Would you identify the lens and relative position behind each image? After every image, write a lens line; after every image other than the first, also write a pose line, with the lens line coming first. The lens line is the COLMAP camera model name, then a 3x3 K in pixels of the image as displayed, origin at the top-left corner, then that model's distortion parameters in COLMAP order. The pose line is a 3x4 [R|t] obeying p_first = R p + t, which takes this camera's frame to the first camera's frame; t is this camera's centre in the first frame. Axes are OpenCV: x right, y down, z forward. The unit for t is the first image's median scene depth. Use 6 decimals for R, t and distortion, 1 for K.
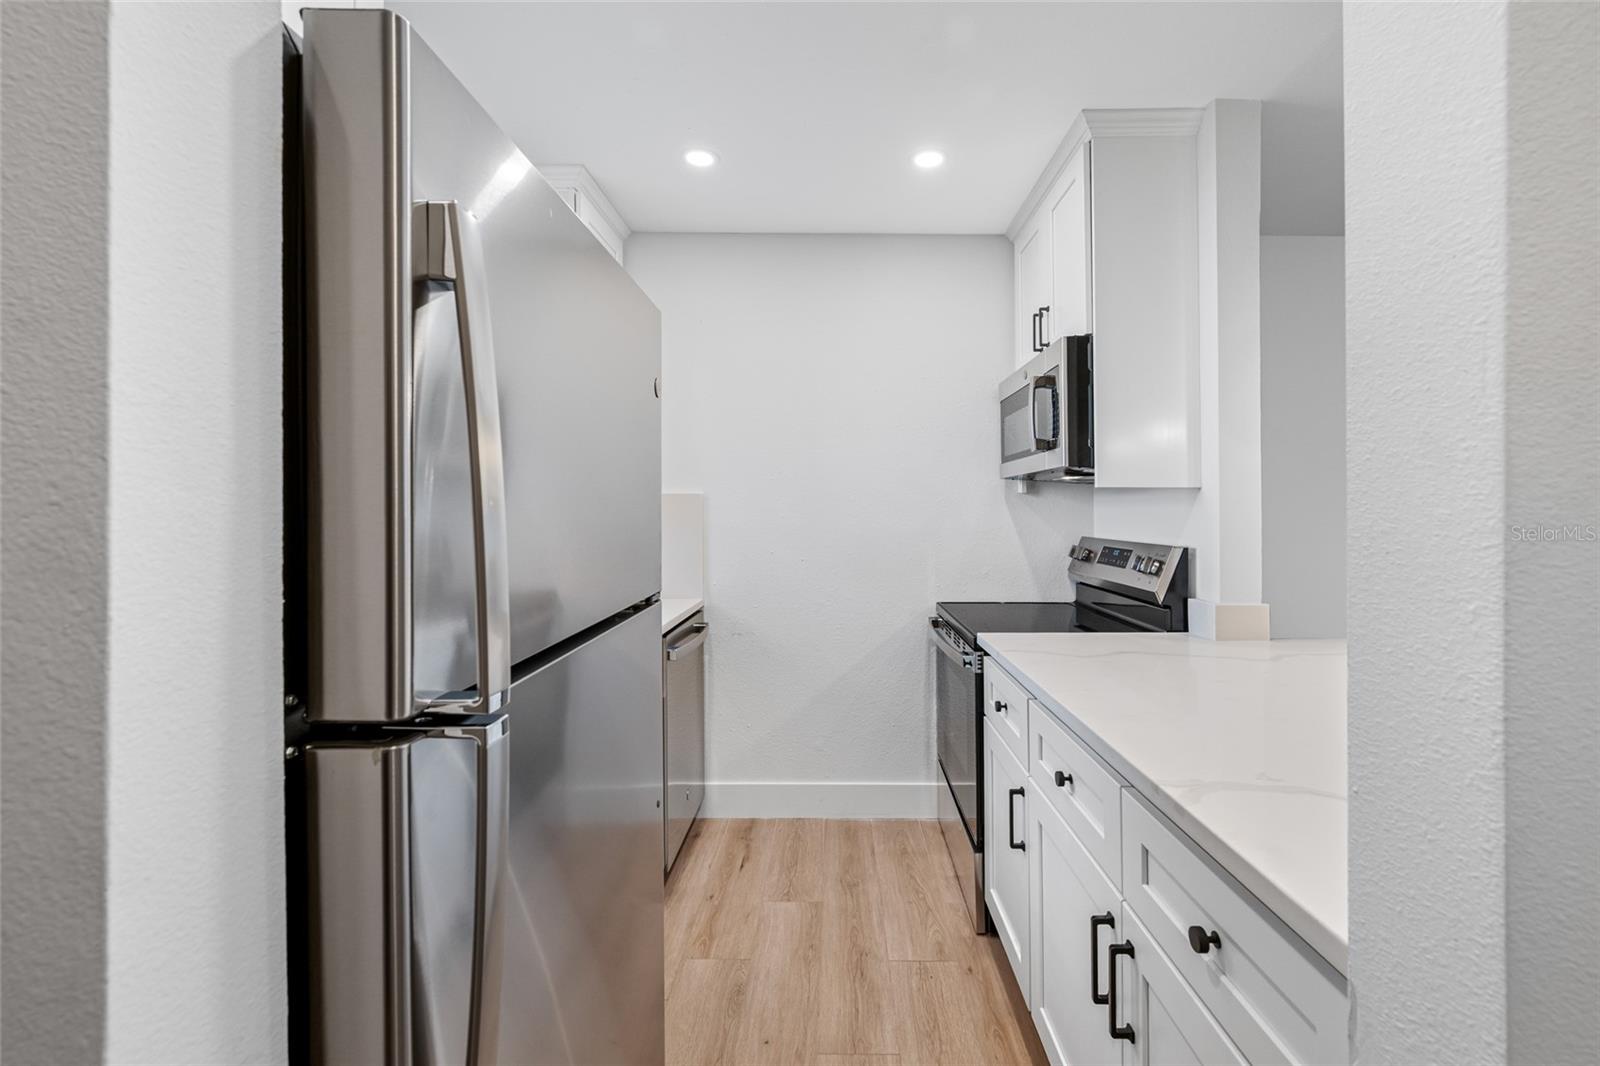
lens RADIAL K [[633.3, 0, 809.6], [0, 633.3, 518.9], [0, 0, 1]] dist [0.003552, -0.001143]
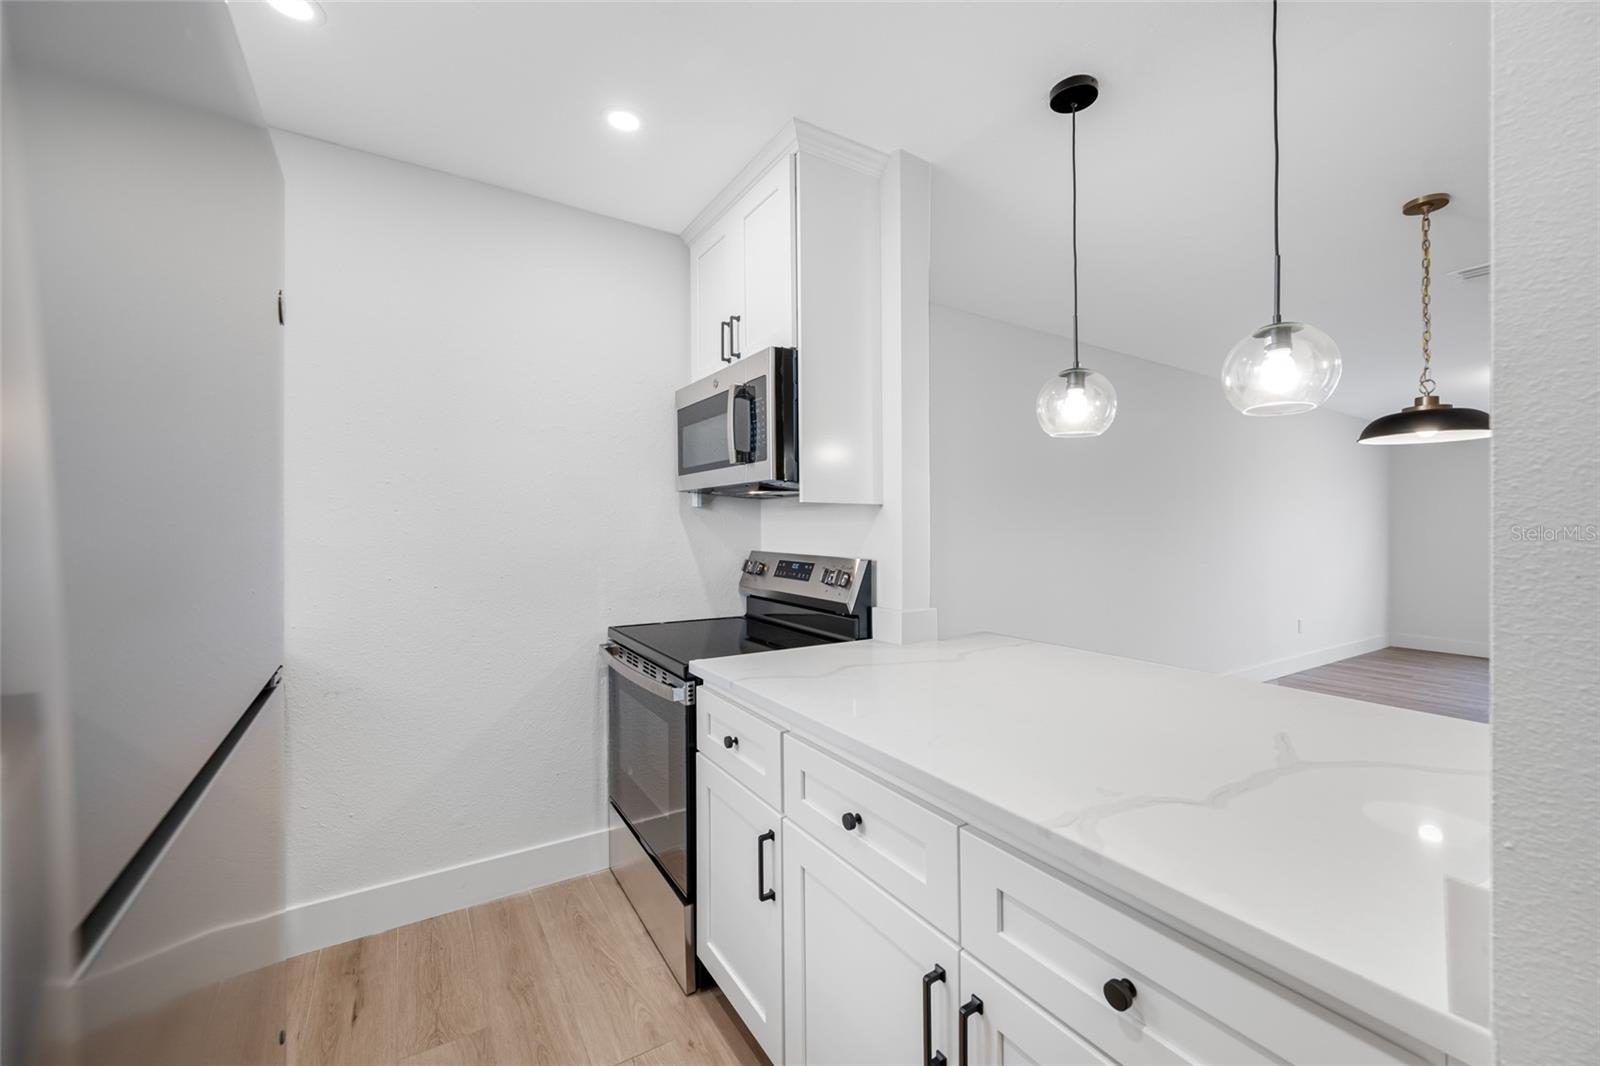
lens RADIAL K [[633.3, 0, 789.3], [0, 633.3, 530.8], [0, 0, 1]] dist [0.003552, -0.001143]
pose [[0.846165, -0.001181, 0.532919, -0.082948], [0.002972, 0.999992, -0.002504, -0.002051], [-0.532912, 0.003702, 0.846163, 0.142849]]
